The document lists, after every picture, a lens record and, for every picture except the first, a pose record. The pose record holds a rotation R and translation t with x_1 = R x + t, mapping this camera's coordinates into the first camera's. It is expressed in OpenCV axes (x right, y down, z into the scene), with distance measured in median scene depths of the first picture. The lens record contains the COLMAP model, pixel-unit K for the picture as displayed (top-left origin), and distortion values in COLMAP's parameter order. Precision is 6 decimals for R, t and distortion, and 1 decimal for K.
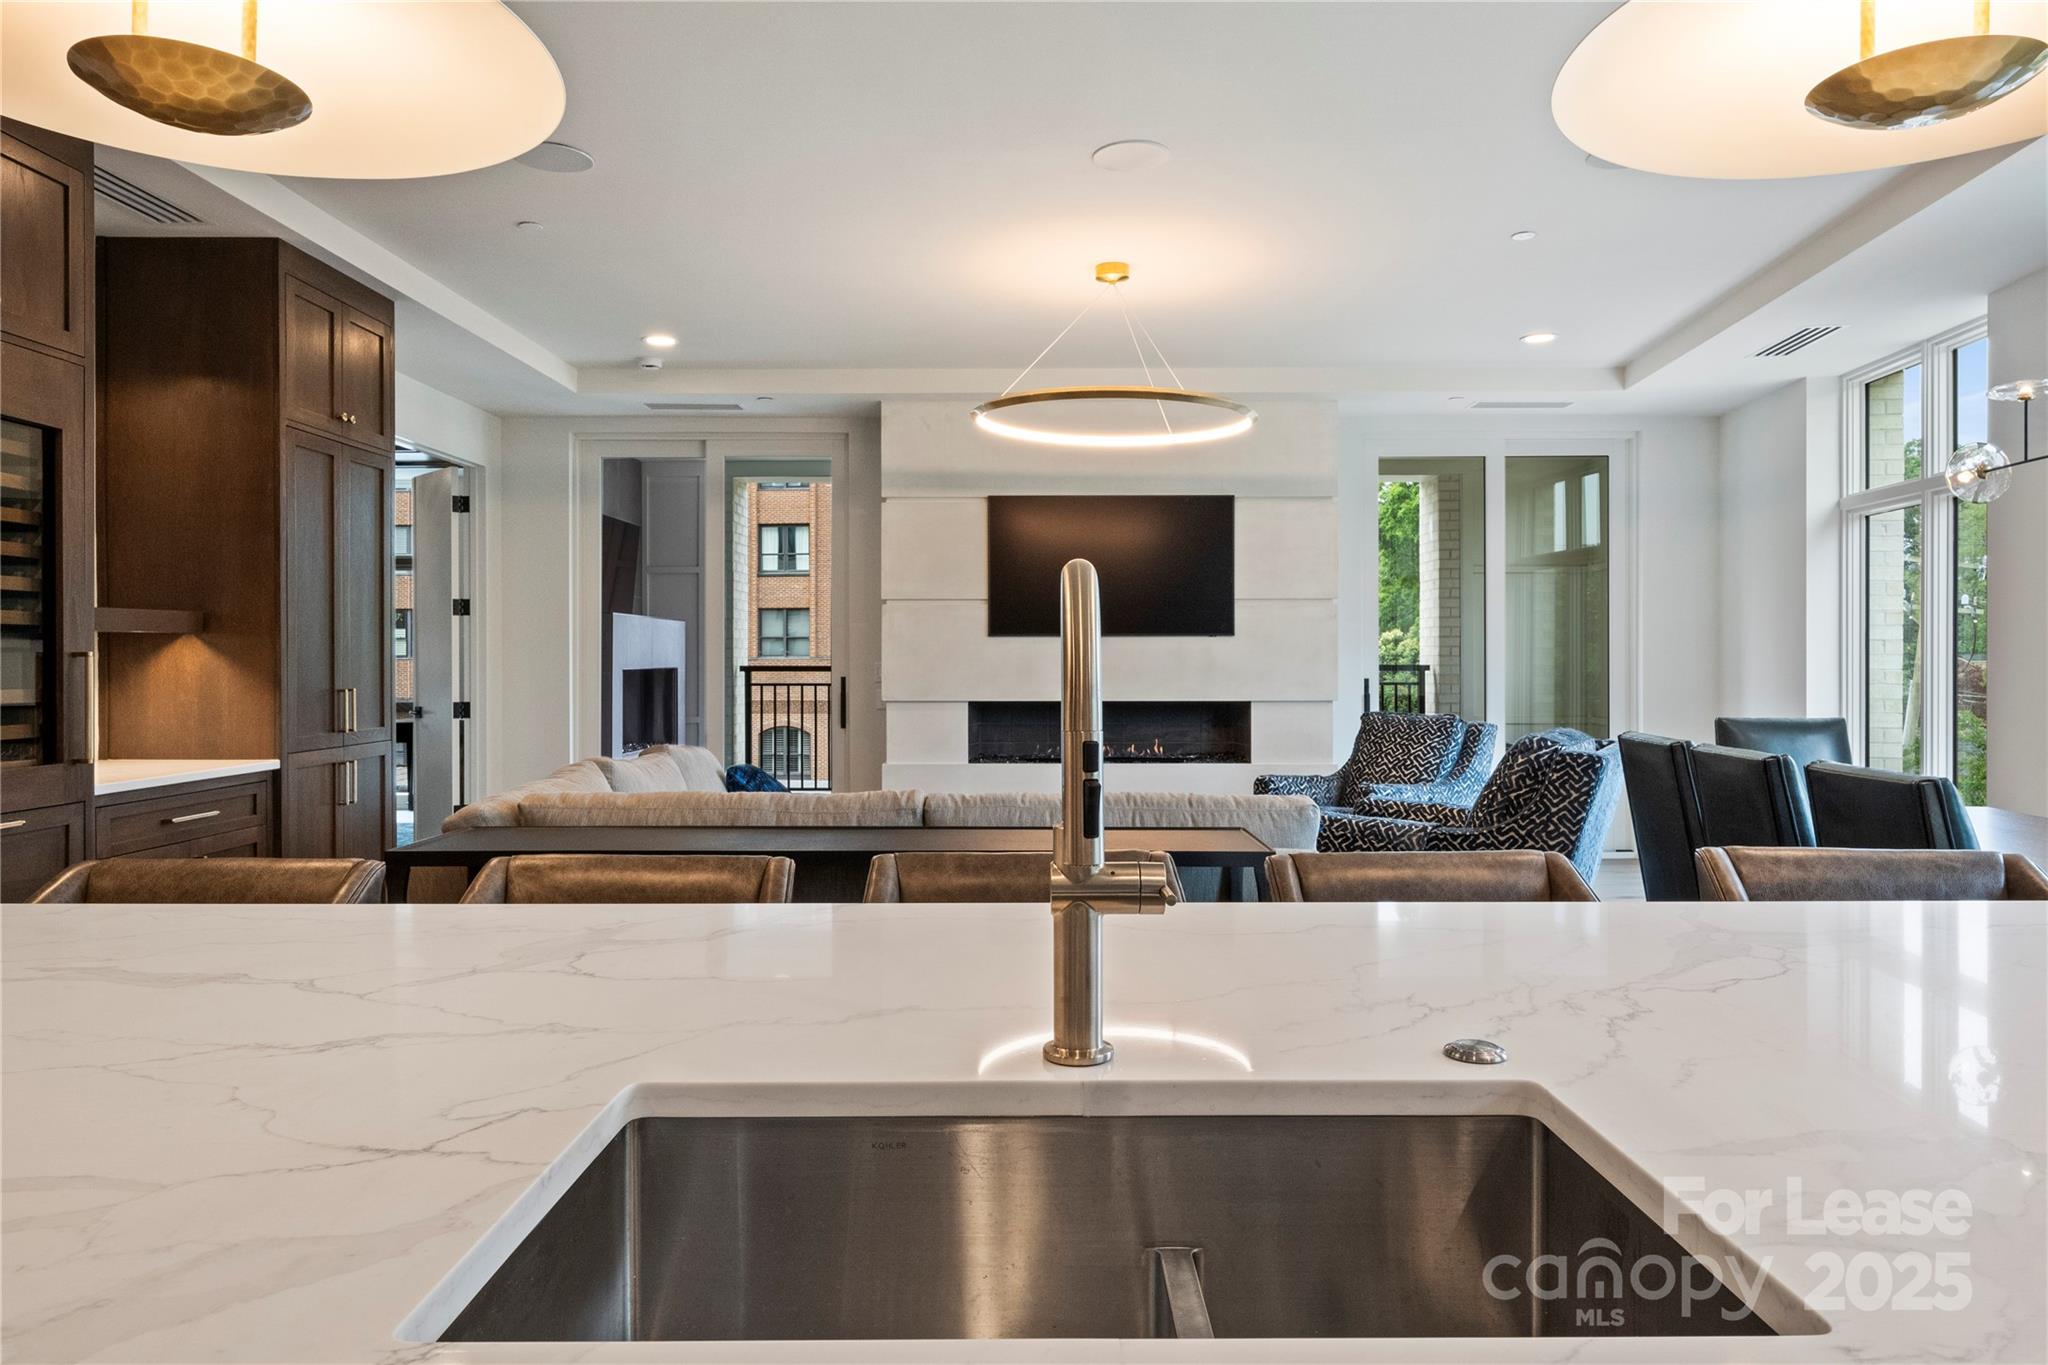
lens RADIAL K [[1283.9, 0, 1026.3], [0, 1283.9, 671.3], [0, 0, 1]] dist [0.006951, 0.003587]
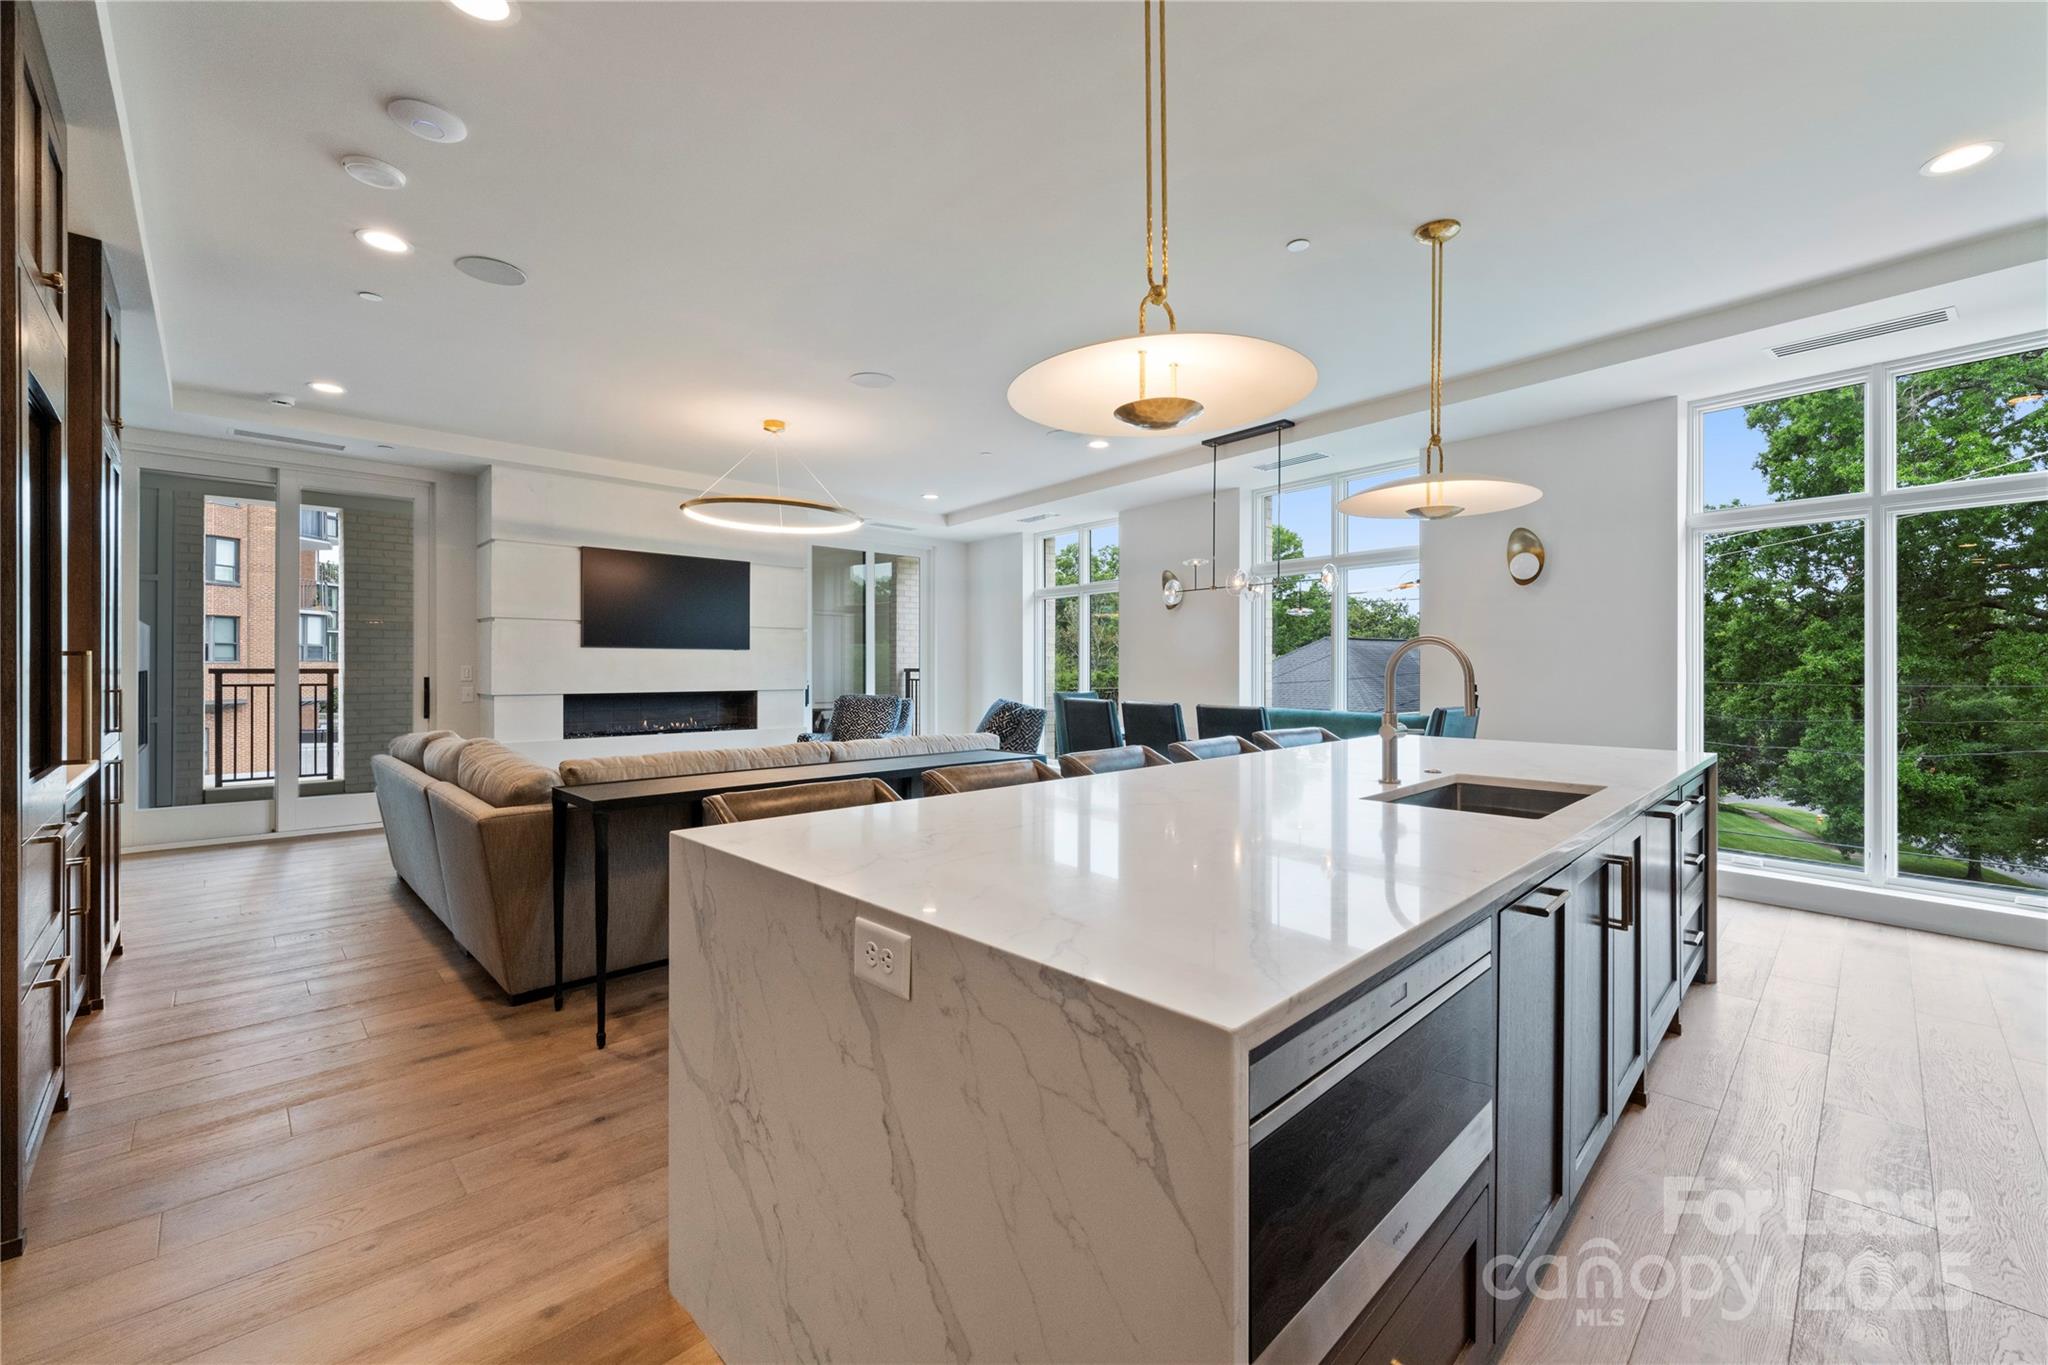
lens RADIAL K [[845.9, 0, 1002.1], [0, 845.9, 668.7], [0, 0, 1]] dist [0.003596, -0.000251]
pose [[0.721622, 0.002661, 0.692283, -0.335346], [0.001775, 0.999982, -0.005695, 0.002074], [-0.692285, 0.005339, 0.721604, 0.023112]]
